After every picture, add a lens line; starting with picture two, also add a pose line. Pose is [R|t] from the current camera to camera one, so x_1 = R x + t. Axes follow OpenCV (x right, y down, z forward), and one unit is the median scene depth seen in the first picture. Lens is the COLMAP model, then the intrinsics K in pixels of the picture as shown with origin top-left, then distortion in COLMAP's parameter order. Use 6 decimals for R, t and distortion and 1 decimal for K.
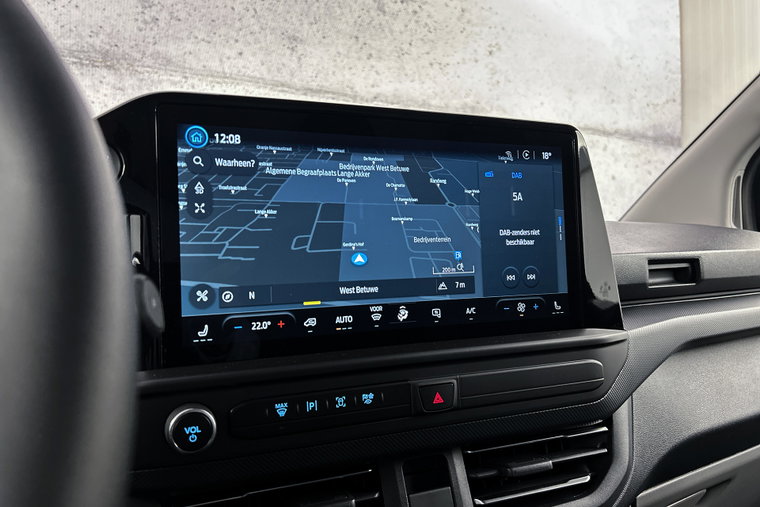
lens RADIAL K [[576.6, 0, 381.7], [0, 576.6, 248.2], [0, 0, 1]] dist [0.039841, -0.018792]
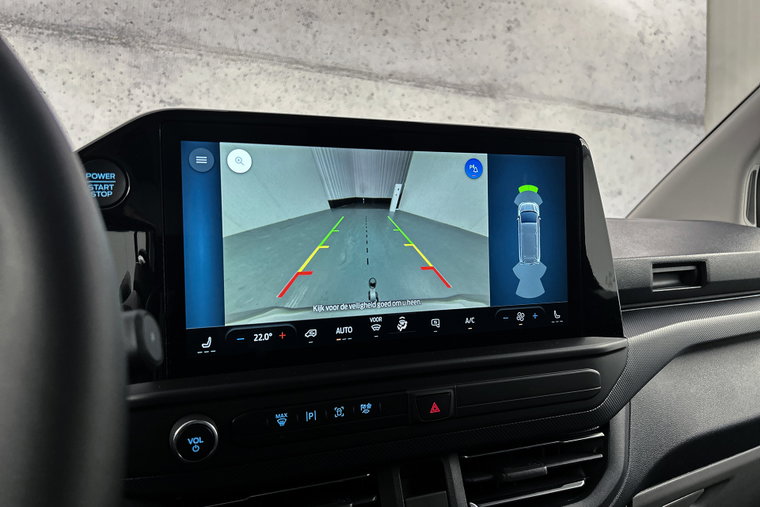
lens RADIAL K [[576.6, 0, 380.8], [0, 576.6, 248.6], [0, 0, 1]] dist [0.039841, -0.018792]
pose [[0.999549, 0.012528, -0.027276, 0.016125], [-0.011322, 0.998970, 0.043946, -0.041451], [0.027799, -0.043617, 0.998661, -0.010340]]
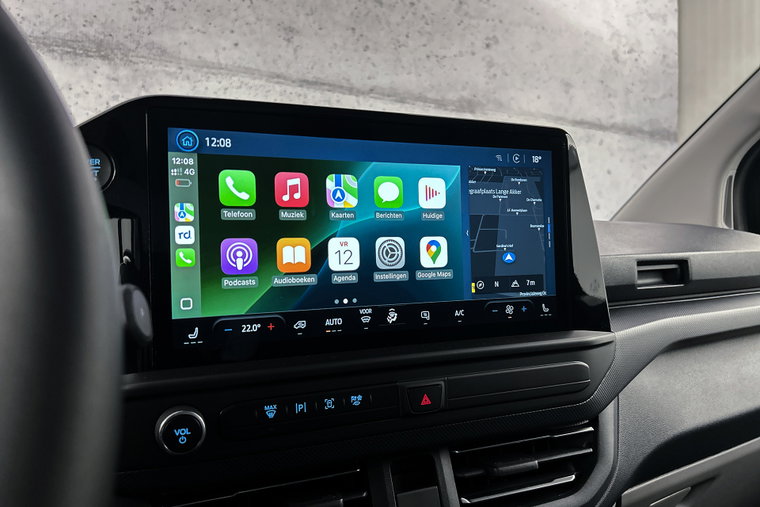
lens RADIAL K [[576.6, 0, 380.5], [0, 576.6, 250.5], [0, 0, 1]] dist [0.039841, -0.018792]
pose [[0.999959, 0.007292, 0.005387, 0.006613], [-0.007388, 0.999810, 0.018025, -0.012620], [-0.005254, -0.018064, 0.999823, -0.005919]]
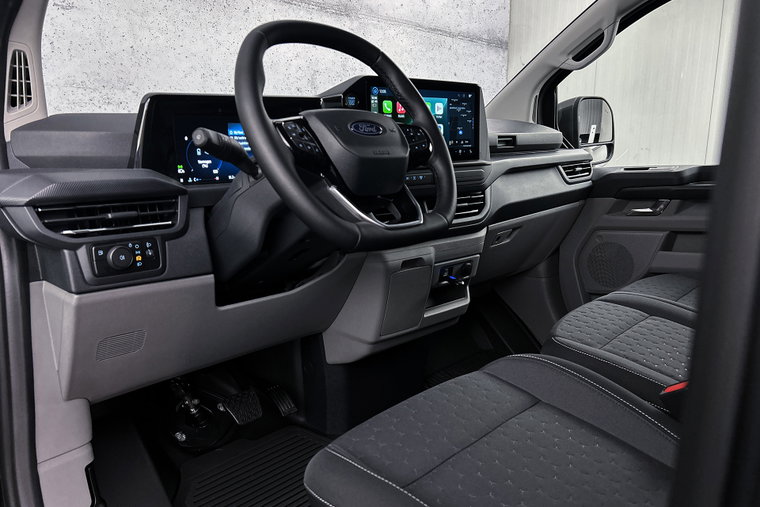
lens RADIAL K [[576.6, 0, 378.9], [0, 576.6, 249.5], [0, 0, 1]] dist [0.039841, -0.018792]
pose [[0.962828, -0.034760, 0.267868, -0.655965], [-0.018964, 0.980539, 0.195405, 0.020182], [-0.269447, -0.193222, 0.943432, -1.189745]]
